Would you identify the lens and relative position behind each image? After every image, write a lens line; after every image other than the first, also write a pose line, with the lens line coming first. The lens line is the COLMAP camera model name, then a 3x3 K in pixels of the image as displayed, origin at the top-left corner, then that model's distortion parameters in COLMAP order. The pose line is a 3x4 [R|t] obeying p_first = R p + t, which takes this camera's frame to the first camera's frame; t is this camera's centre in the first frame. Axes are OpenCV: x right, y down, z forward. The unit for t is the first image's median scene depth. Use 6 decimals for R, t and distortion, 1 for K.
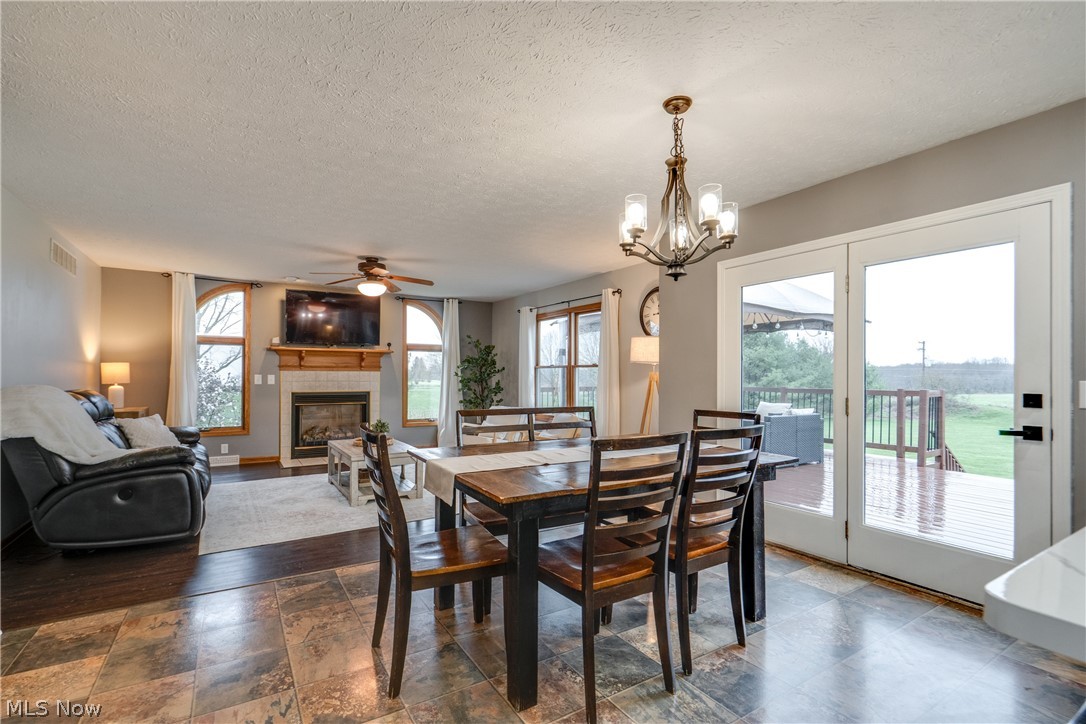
lens RADIAL K [[496.3, 0, 528.0], [0, 496.3, 371.5], [0, 0, 1]] dist [-0.001470, 0.001022]
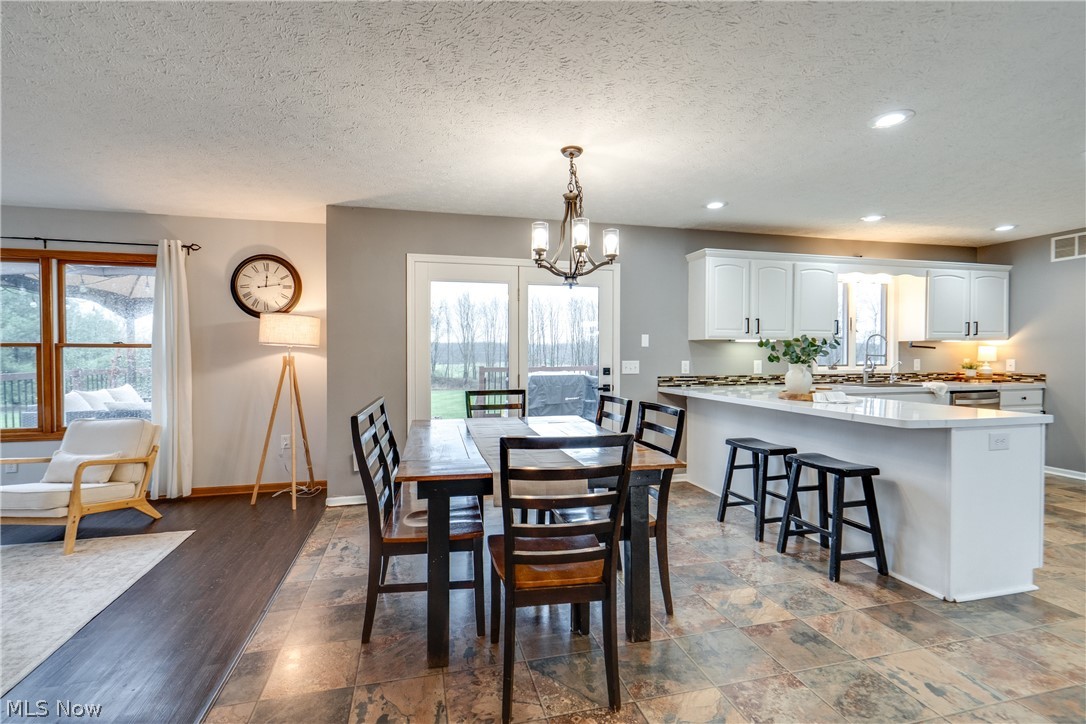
lens RADIAL K [[496.3, 0, 536.4], [0, 496.3, 363.3], [0, 0, 1]] dist [-0.001470, 0.001022]
pose [[0.299544, -0.021351, 0.953844, -0.328522], [-0.005924, 0.999689, 0.024238, -0.006740], [-0.954064, -0.012911, 0.299324, 0.245000]]
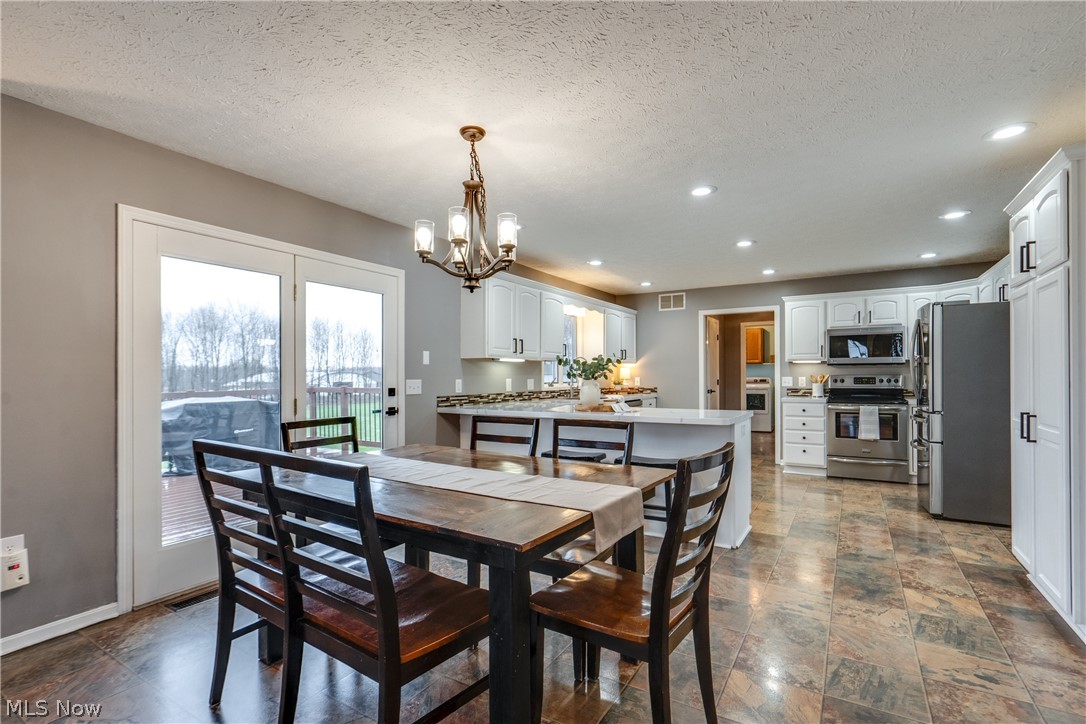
lens RADIAL K [[506.2, 0, 533.4], [0, 506.2, 375.8], [0, 0, 1]] dist [-0.004113, 0.002356]
pose [[-0.447381, -0.001136, 0.894343, -0.261576], [-0.005700, 0.999983, -0.001581, 0.001164], [-0.894325, -0.005806, -0.447380, 0.480390]]
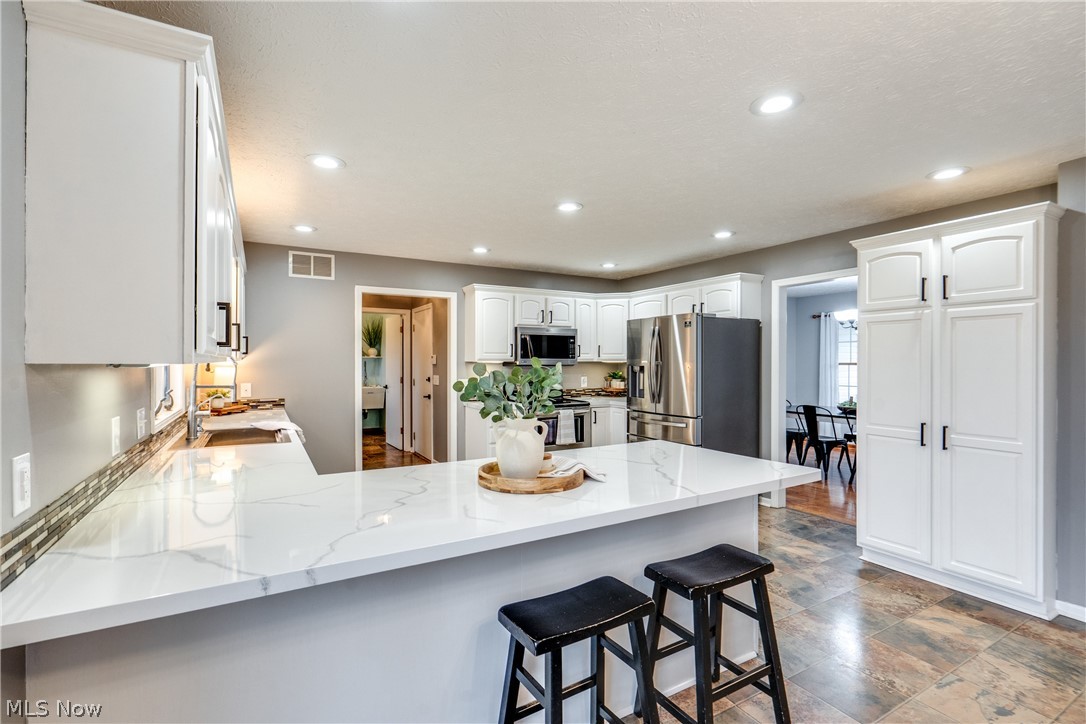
lens RADIAL K [[496.3, 0, 545.3], [0, 496.3, 359.9], [0, 0, 1]] dist [-0.001470, 0.001022]
pose [[-0.999760, -0.002673, 0.021736, 0.252371], [-0.003026, 0.999864, -0.016223, -0.019635], [-0.021690, -0.016285, -0.999632, 0.410011]]
